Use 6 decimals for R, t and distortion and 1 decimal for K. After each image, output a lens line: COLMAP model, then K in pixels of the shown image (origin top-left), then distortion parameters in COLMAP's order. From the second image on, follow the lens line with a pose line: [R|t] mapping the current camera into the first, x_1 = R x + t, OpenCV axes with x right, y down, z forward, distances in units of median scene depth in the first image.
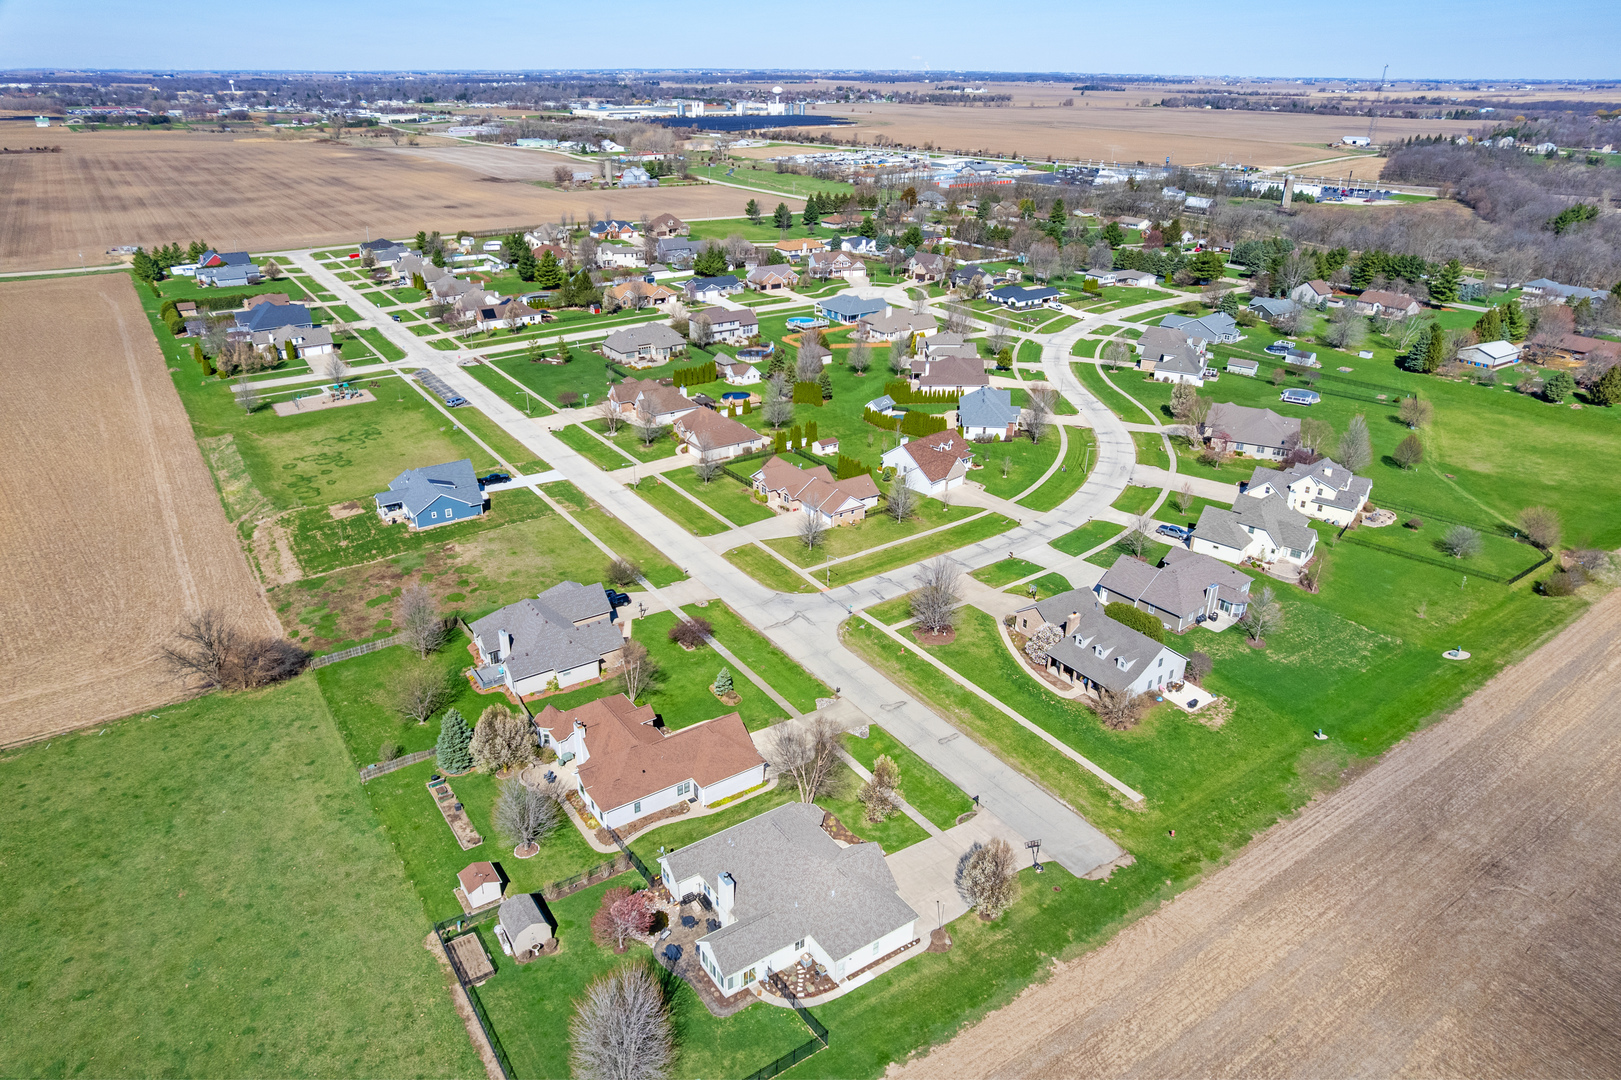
lens RADIAL K [[1039.5, 0, 824.9], [0, 1039.5, 544.3], [0, 0, 1]] dist [-0.071437, 0.059129]
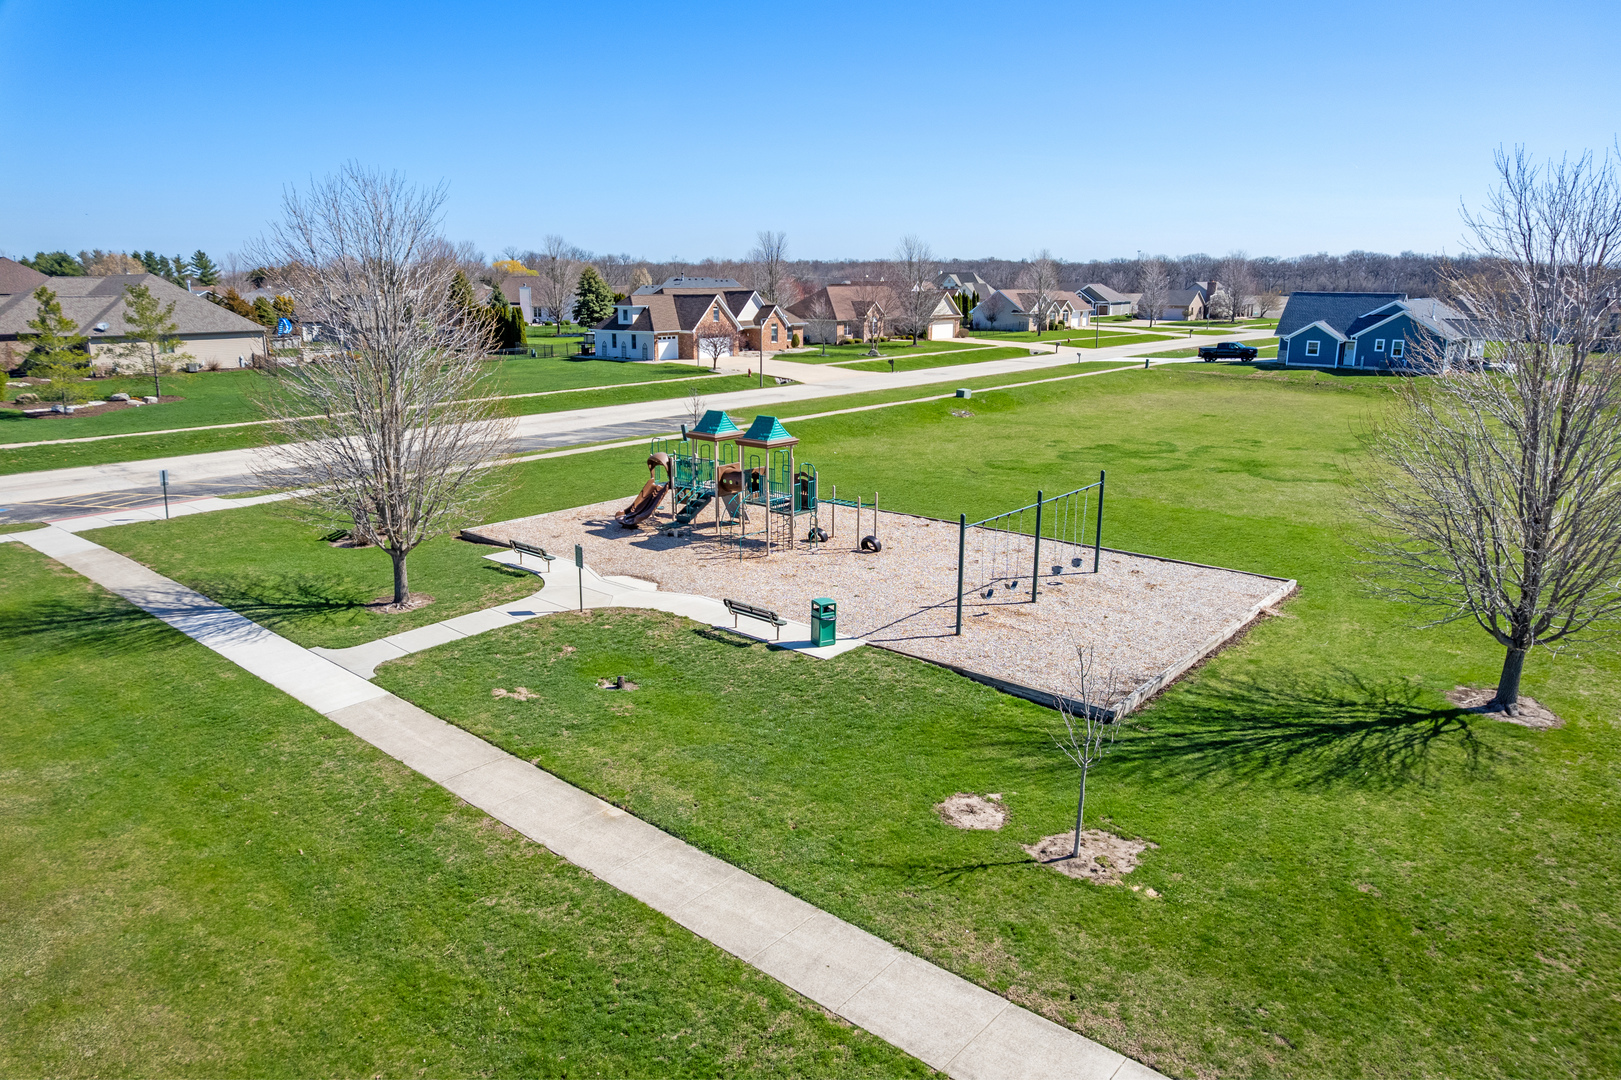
lens RADIAL K [[1039.5, 0, 824.9], [0, 1039.5, 544.3], [0, 0, 1]] dist [-0.071437, 0.059129]
pose [[-0.258856, -0.244550, 0.934446, -0.710565], [0.404254, 0.851190, 0.334746, -0.214619], [-0.877253, 0.464404, -0.121475, 1.202723]]
